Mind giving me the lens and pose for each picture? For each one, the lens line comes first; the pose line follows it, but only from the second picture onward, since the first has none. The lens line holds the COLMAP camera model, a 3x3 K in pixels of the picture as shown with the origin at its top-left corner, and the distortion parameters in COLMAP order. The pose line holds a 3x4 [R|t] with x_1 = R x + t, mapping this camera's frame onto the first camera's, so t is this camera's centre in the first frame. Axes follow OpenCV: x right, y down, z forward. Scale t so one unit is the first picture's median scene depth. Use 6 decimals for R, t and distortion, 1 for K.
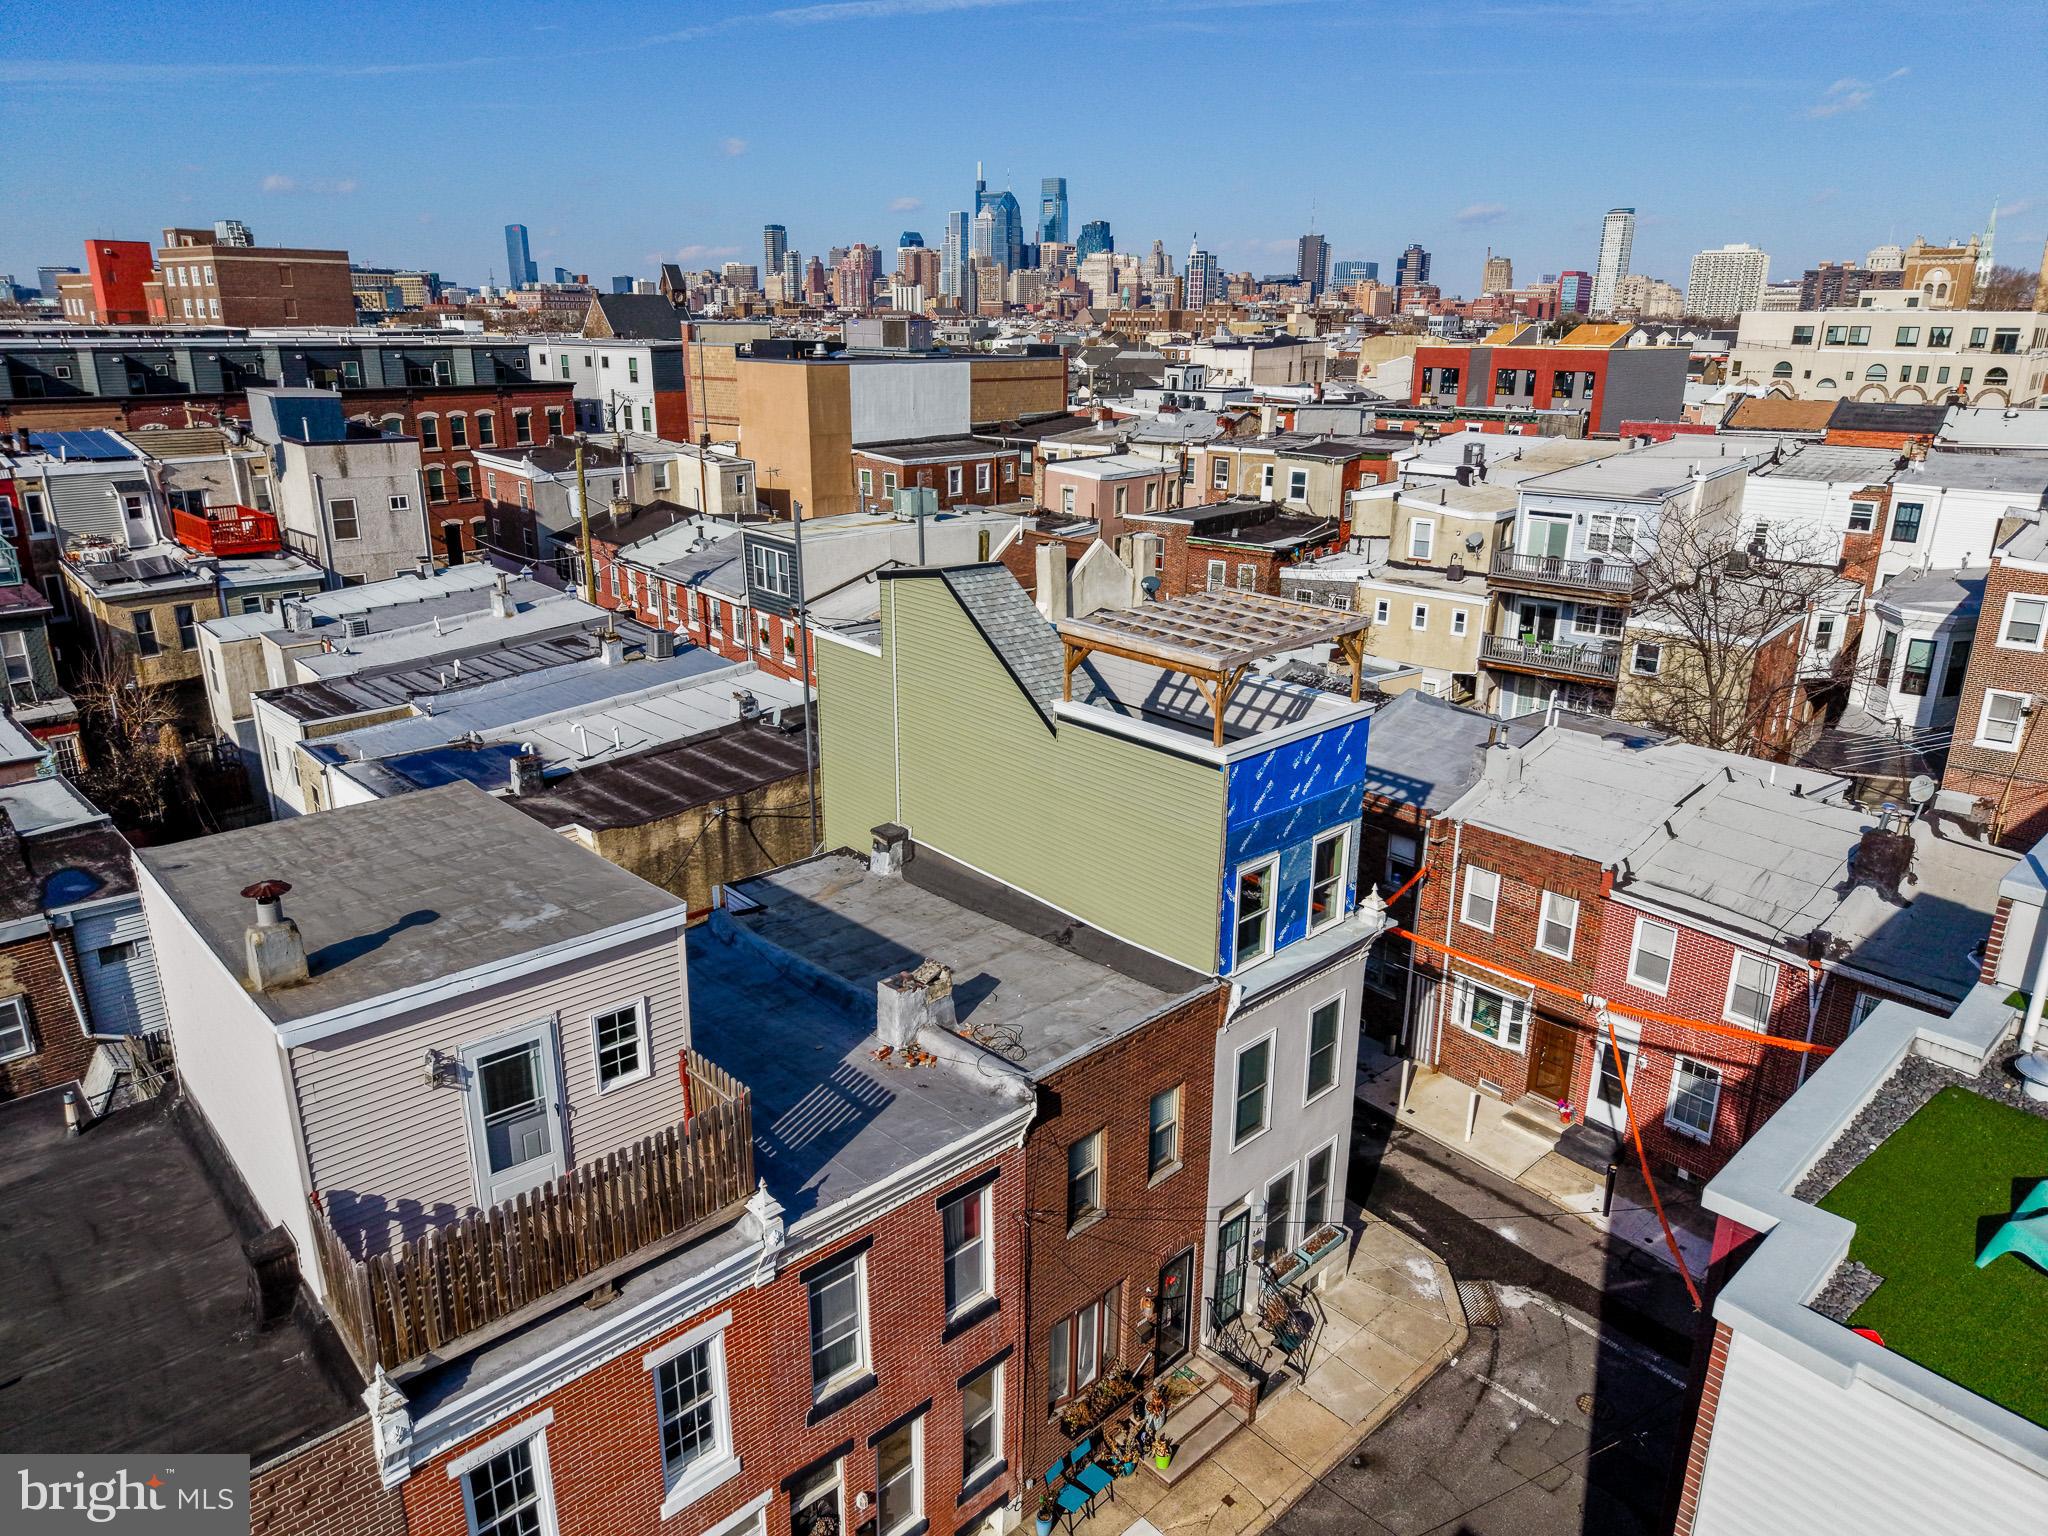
lens RADIAL K [[1374.7, 0, 1030.7], [0, 1374.7, 771.2], [0, 0, 1]] dist [0.034776, -0.036989]
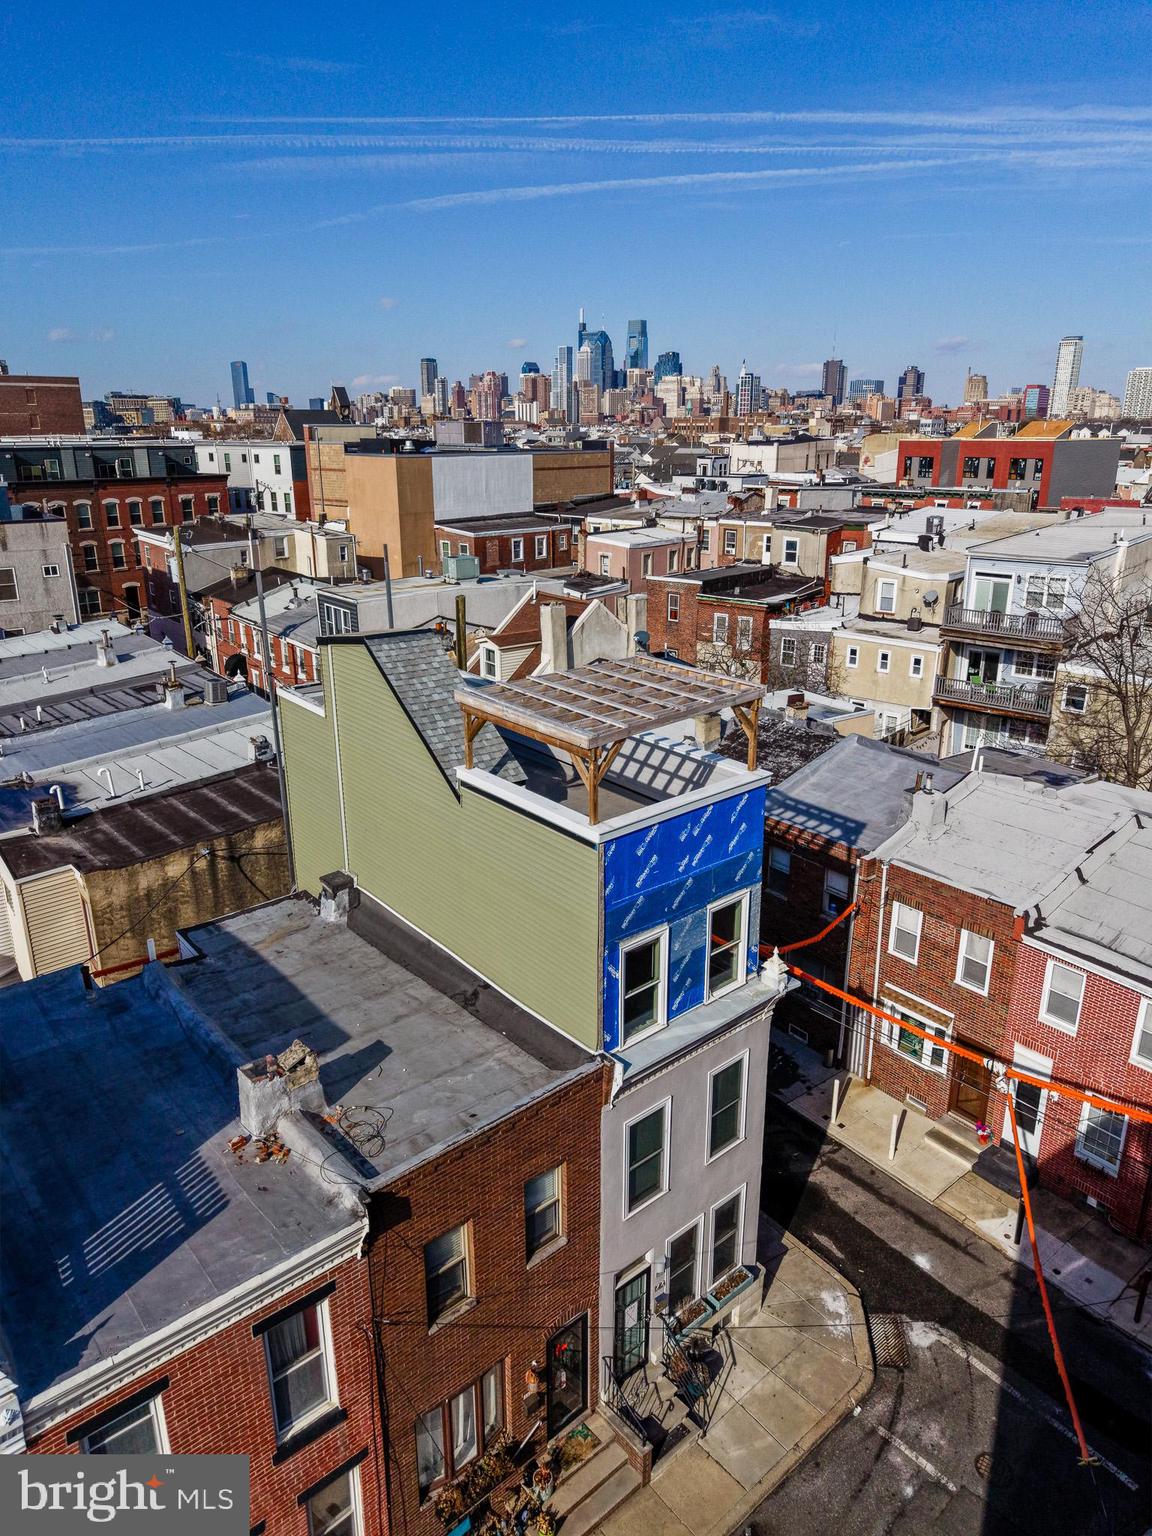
lens RADIAL K [[1031.0, 0, 576.0], [0, 1031.0, 768.0], [0, 0, 1]] dist [0.034776, -0.036989]
pose [[0.999121, 0.002262, -0.041849, 0.104797], [-0.002185, 0.999996, 0.001882, -0.040172], [0.041853, -0.001789, 0.999122, 0.181669]]
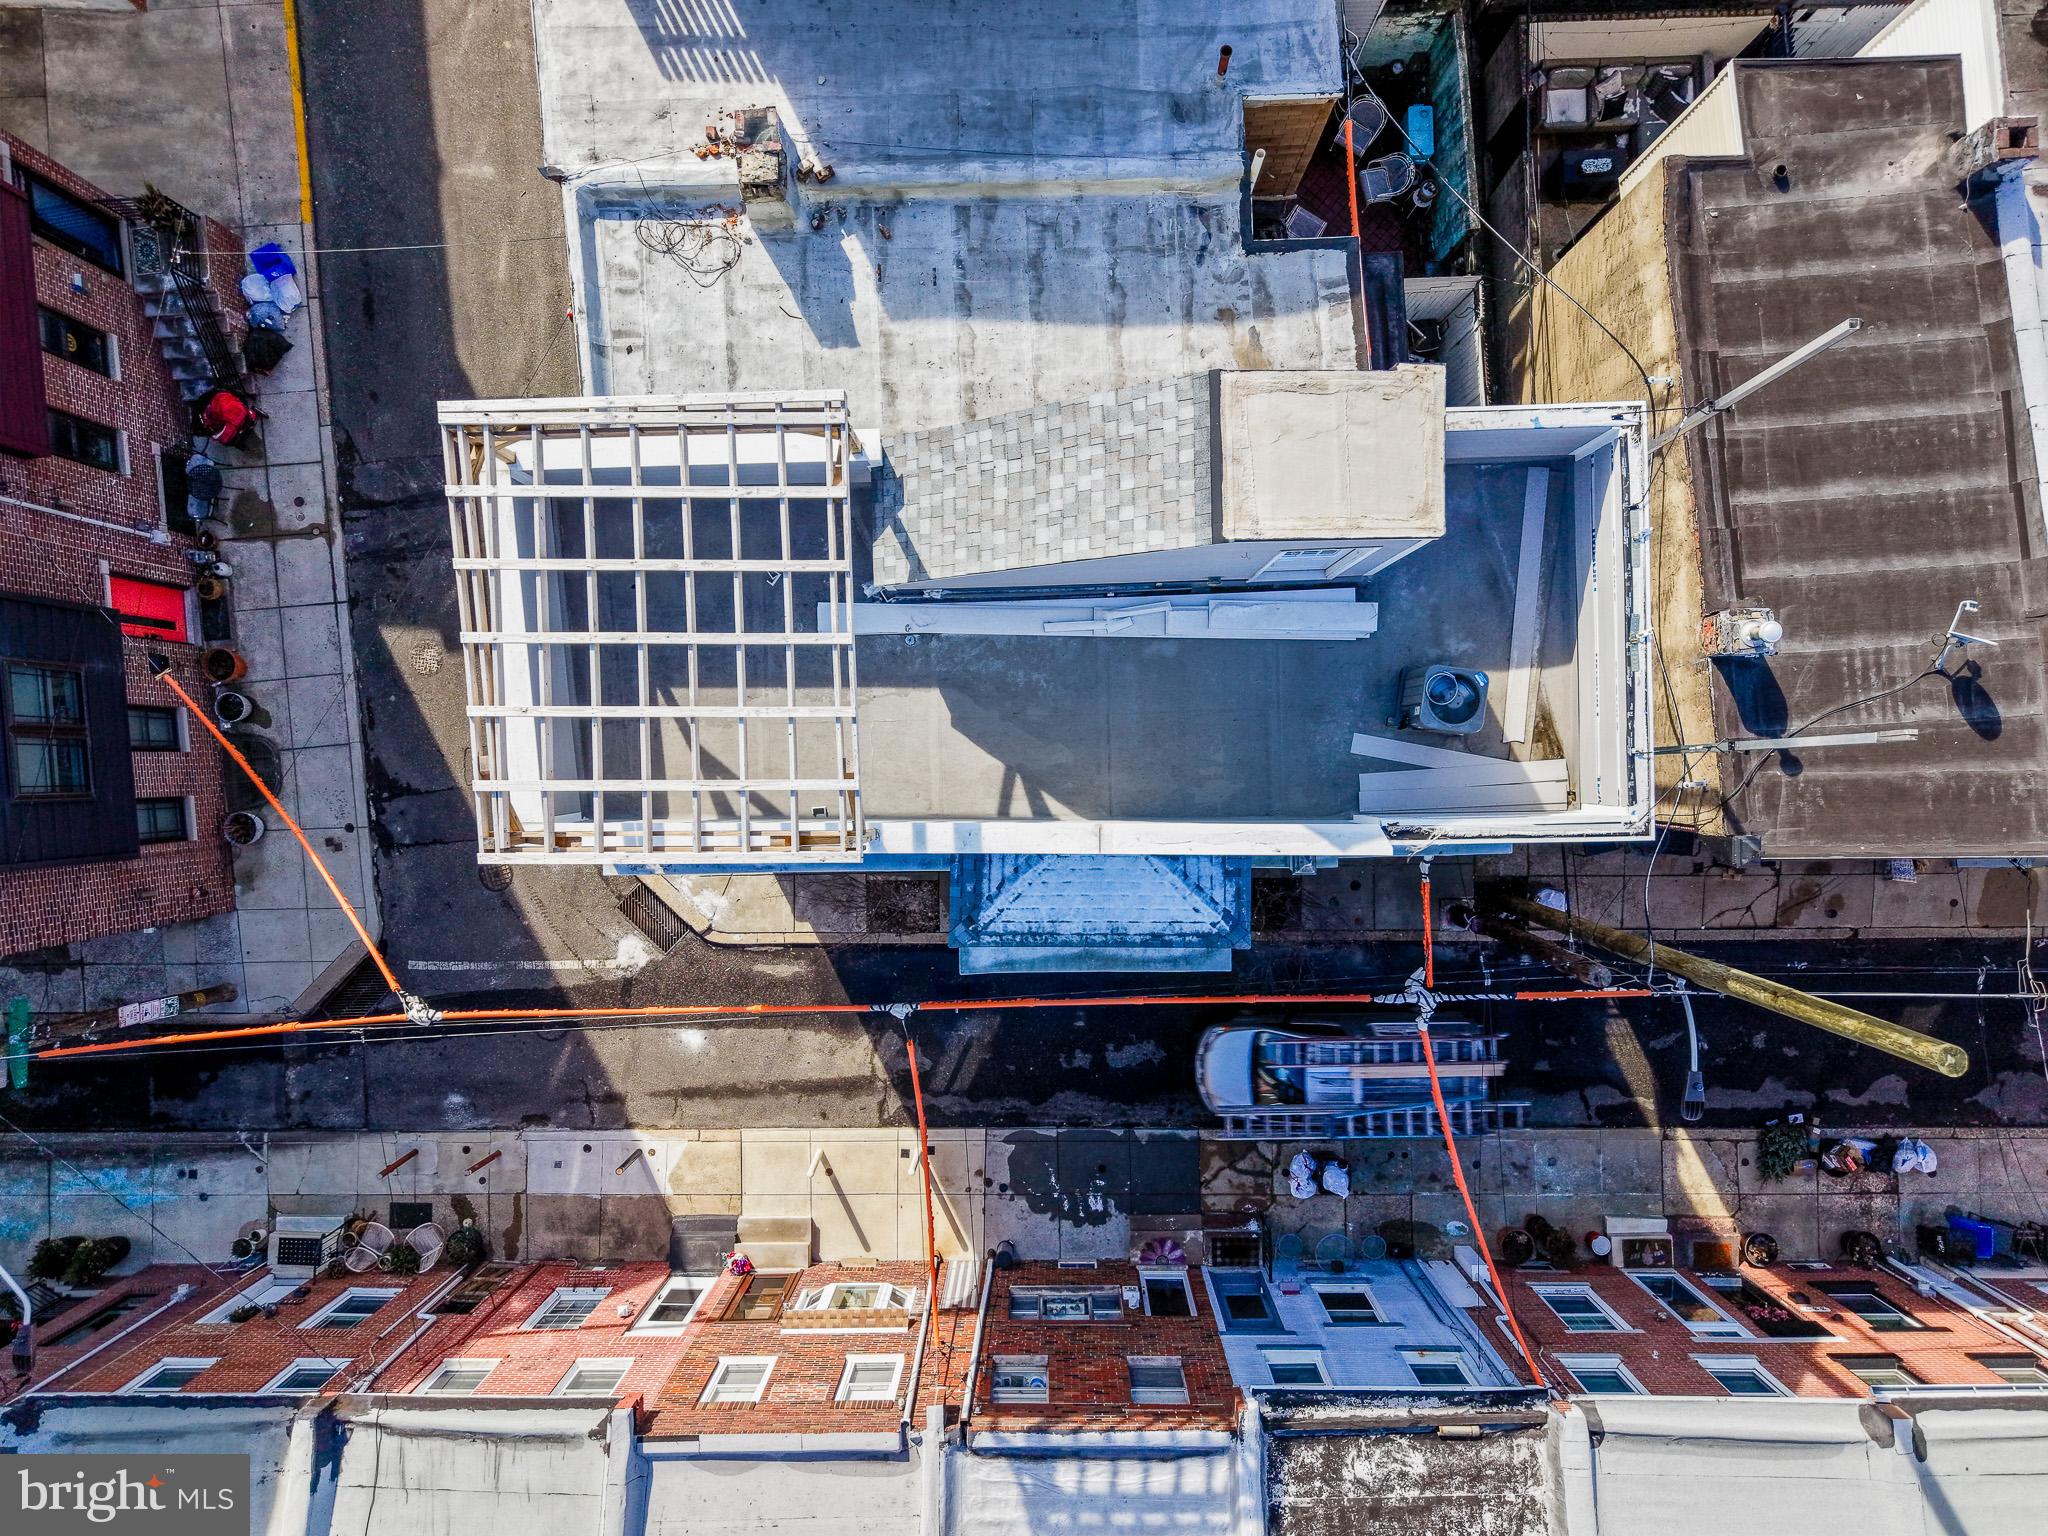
lens RADIAL K [[1374.7, 0, 1030.7], [0, 1374.7, 771.2], [0, 0, 1]] dist [0.034776, -0.036989]
pose [[-0.629250, 0.777202, 0.001063, 0.066699], [-0.240251, -0.195816, 0.950755, -0.493556], [0.739138, 0.598007, 0.309940, 0.722401]]
